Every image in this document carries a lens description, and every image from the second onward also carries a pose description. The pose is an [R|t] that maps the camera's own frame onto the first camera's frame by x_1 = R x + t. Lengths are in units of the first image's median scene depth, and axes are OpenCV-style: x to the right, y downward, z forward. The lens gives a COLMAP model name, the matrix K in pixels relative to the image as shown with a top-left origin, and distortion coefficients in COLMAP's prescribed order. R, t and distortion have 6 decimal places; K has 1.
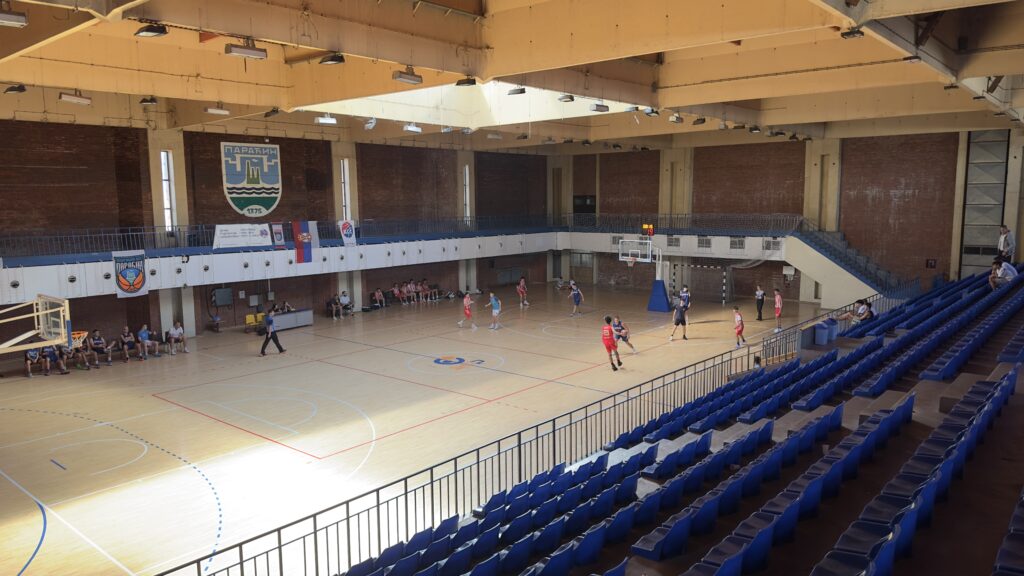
lens RADIAL K [[710.0, 0, 512.0], [0, 710.0, 288.0], [0, 0, 1]] dist [0.152488, -0.236388]
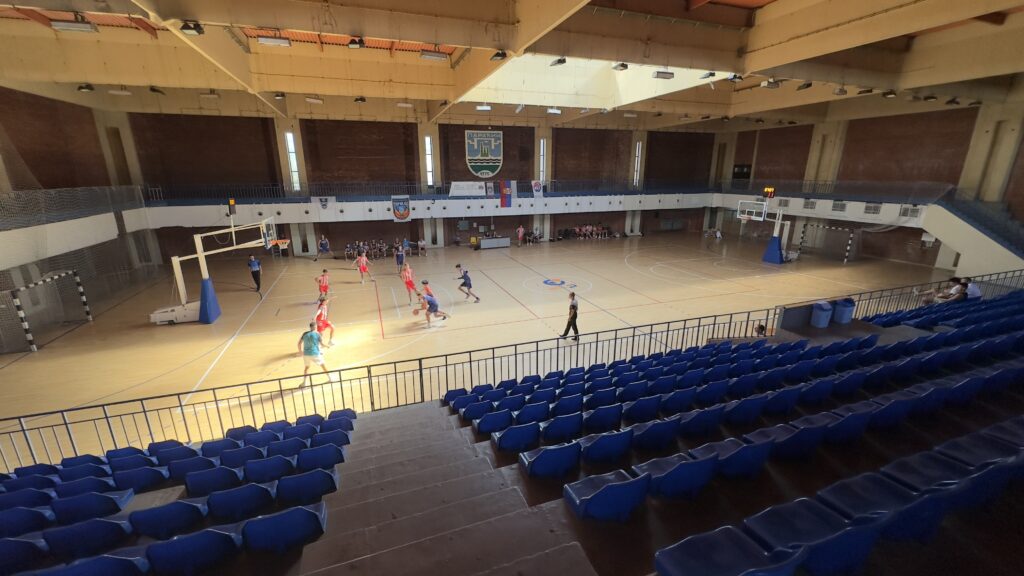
lens RADIAL K [[406.0, 0, 512.0], [0, 406.0, 288.0], [0, 0, 1]] dist [0.001158, -0.000187]
pose [[0.867884, 0.142998, -0.475740, 0.169613], [-0.067466, 0.982729, 0.172312, -0.014764], [0.492164, -0.117451, 0.862543, 0.202138]]
